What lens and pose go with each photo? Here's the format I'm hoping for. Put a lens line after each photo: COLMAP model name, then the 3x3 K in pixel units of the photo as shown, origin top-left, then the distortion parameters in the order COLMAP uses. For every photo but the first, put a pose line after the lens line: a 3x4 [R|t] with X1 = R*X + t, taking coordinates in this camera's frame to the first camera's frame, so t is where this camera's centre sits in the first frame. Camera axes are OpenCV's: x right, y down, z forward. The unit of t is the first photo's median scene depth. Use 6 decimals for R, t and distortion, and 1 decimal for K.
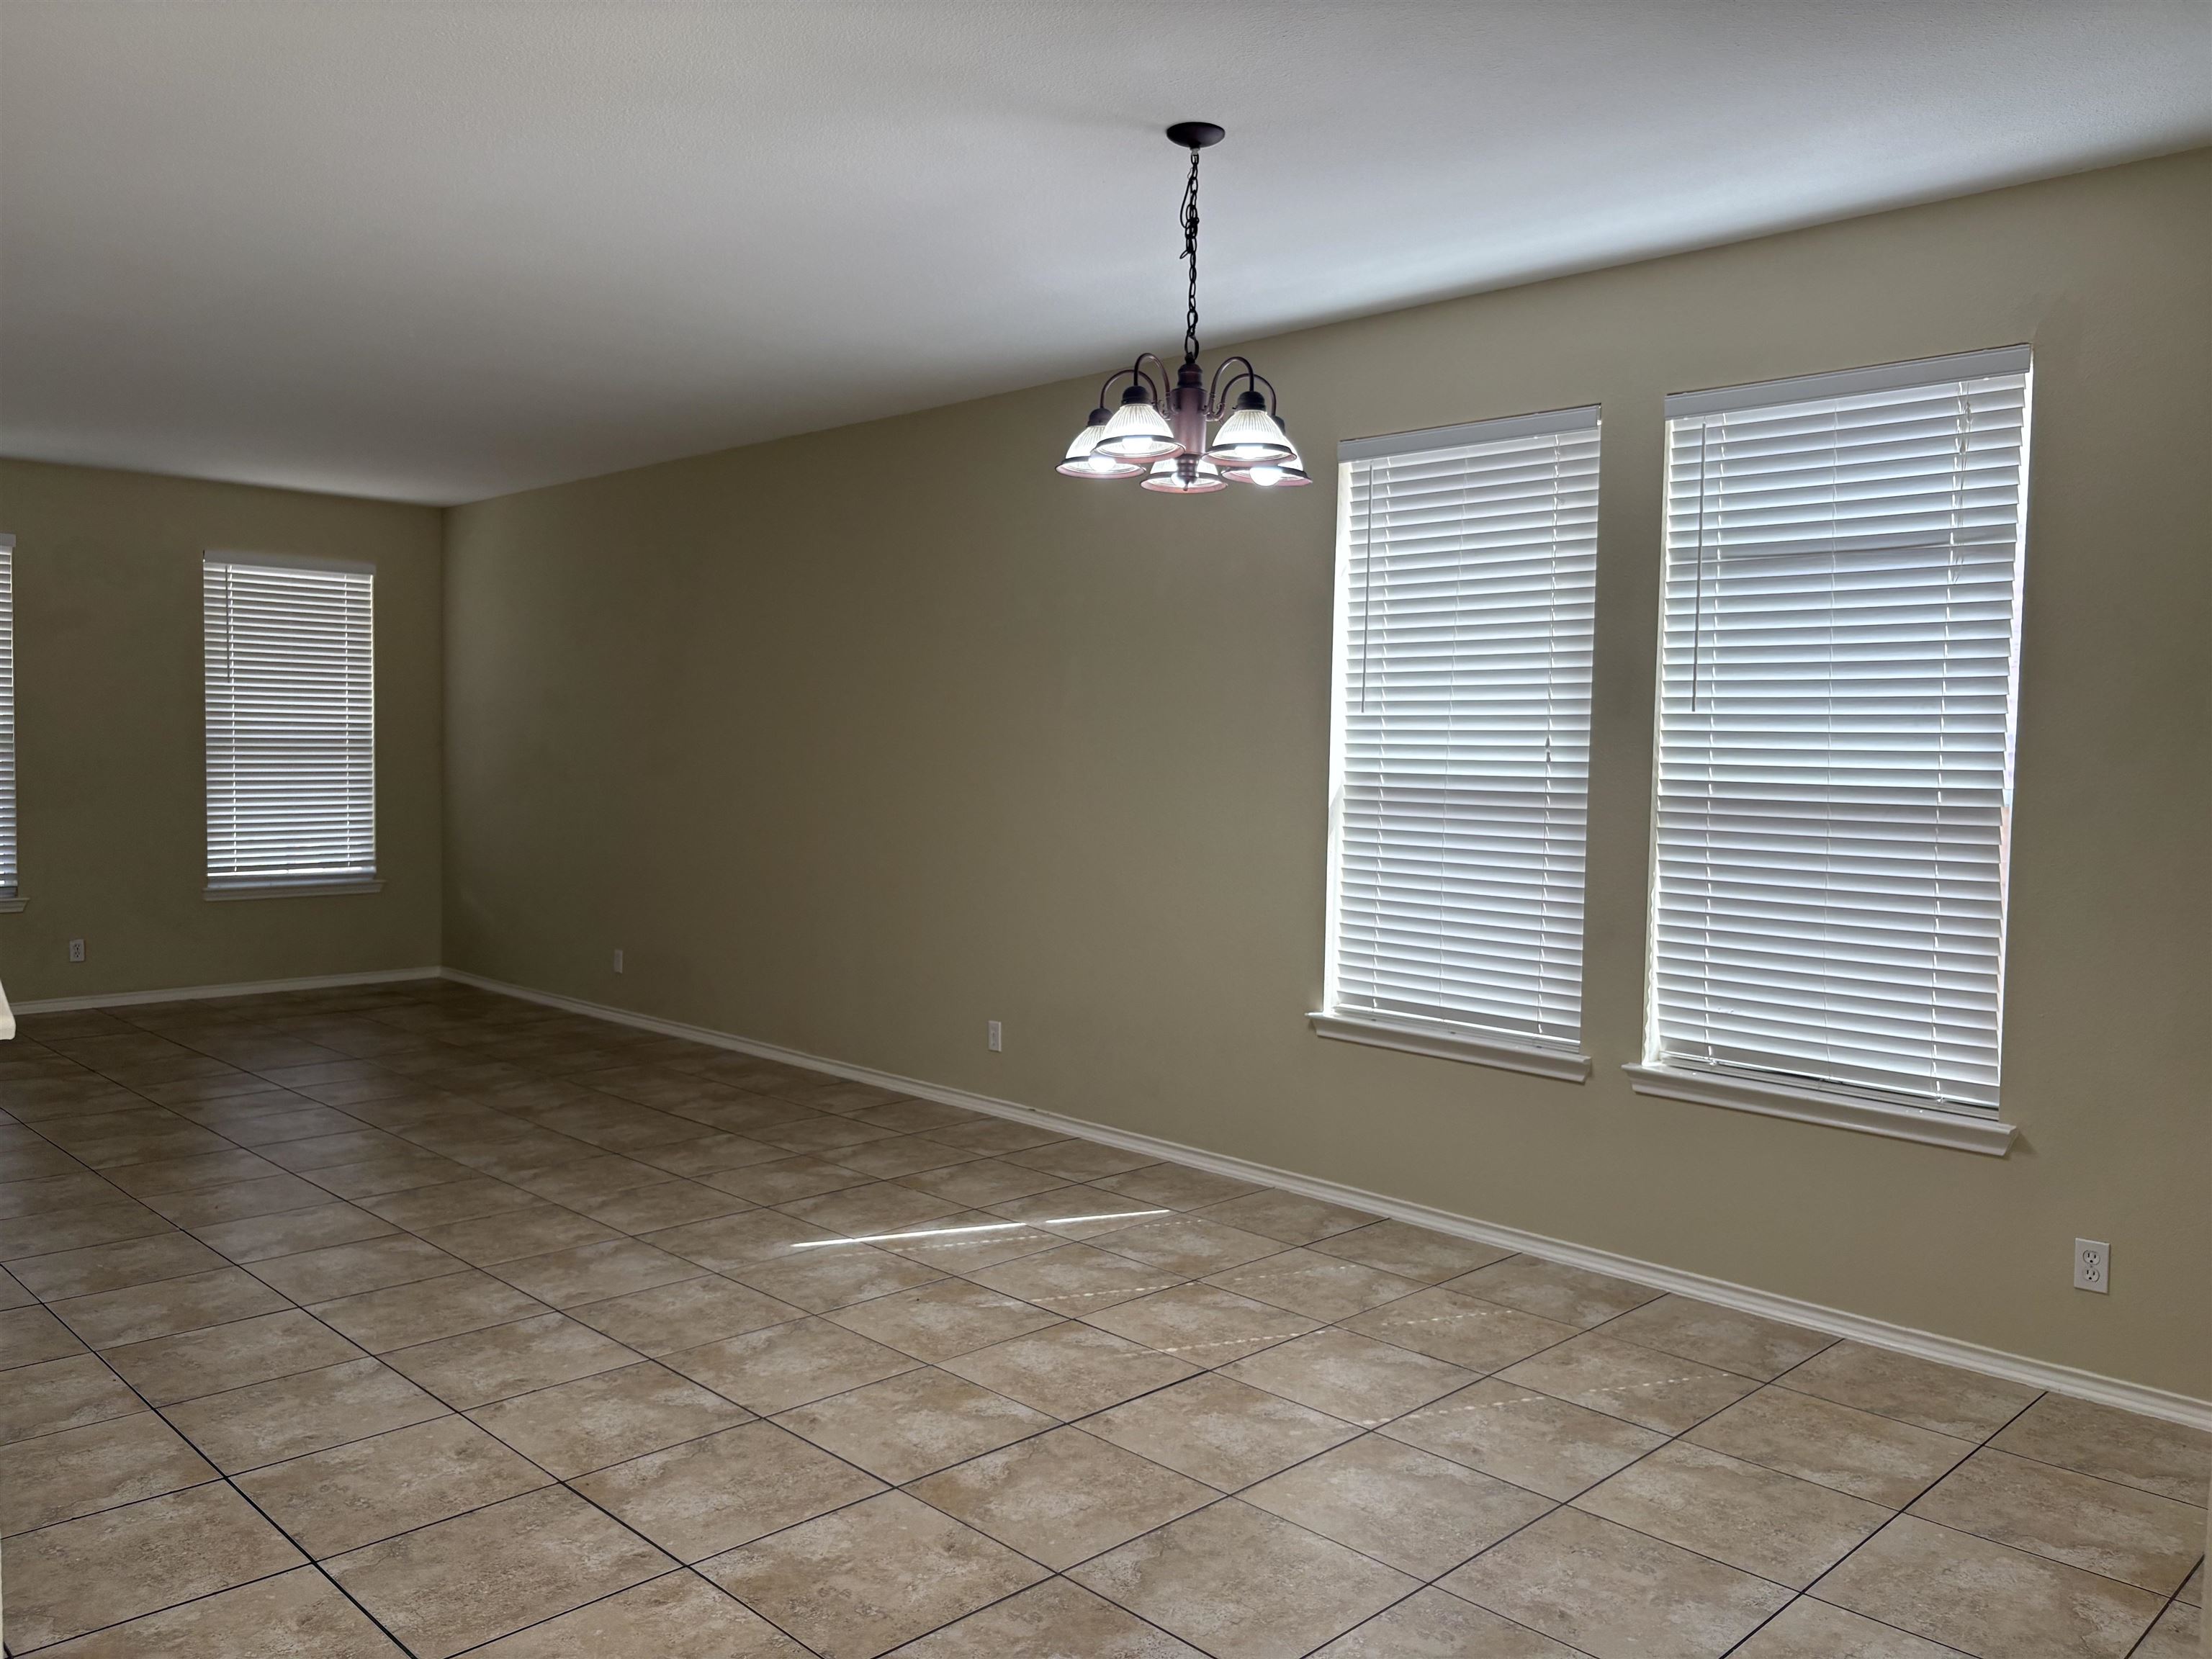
lens RADIAL K [[1709.9, 0, 1099.6], [0, 1709.9, 832.6], [0, 0, 1]] dist [0.033085, -0.000753]
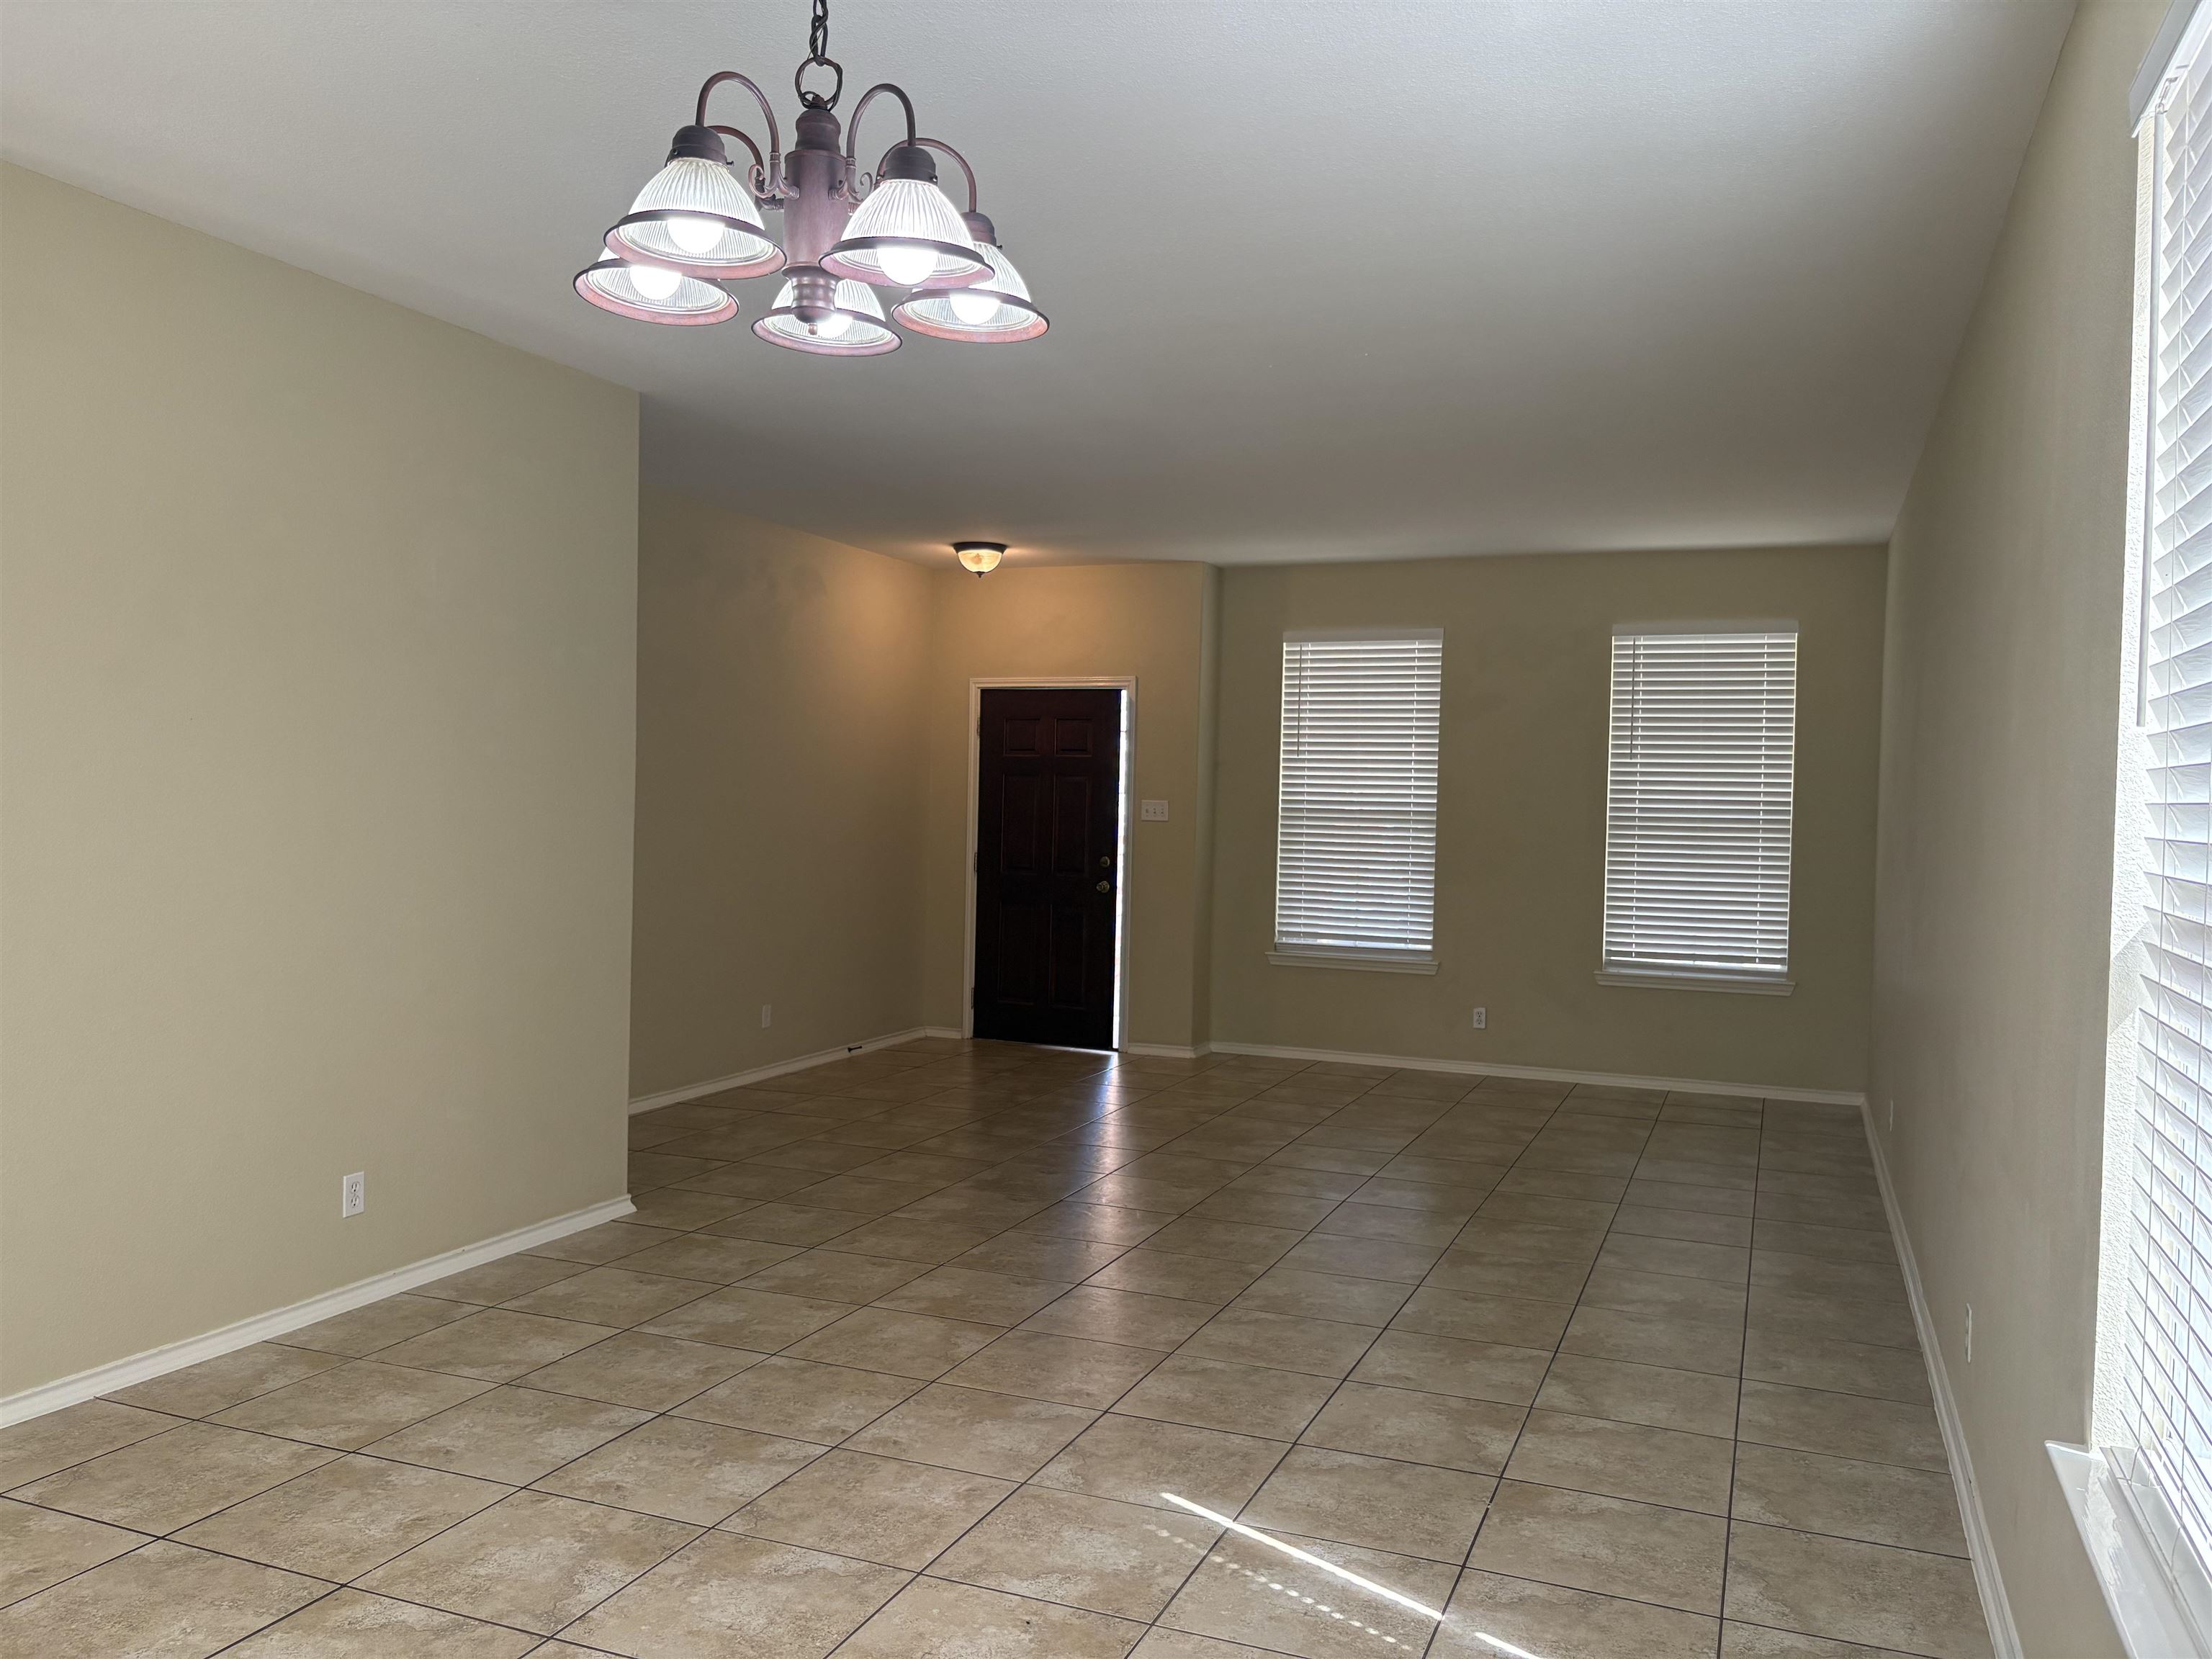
lens RADIAL K [[1709.9, 0, 1139.1], [0, 1709.9, 821.5], [0, 0, 1]] dist [0.033085, -0.000753]
pose [[0.385595, 0.007722, -0.922636, 0.486974], [-0.063166, 0.997840, -0.018047, -0.031597], [0.920503, 0.065238, 0.385250, 0.684302]]
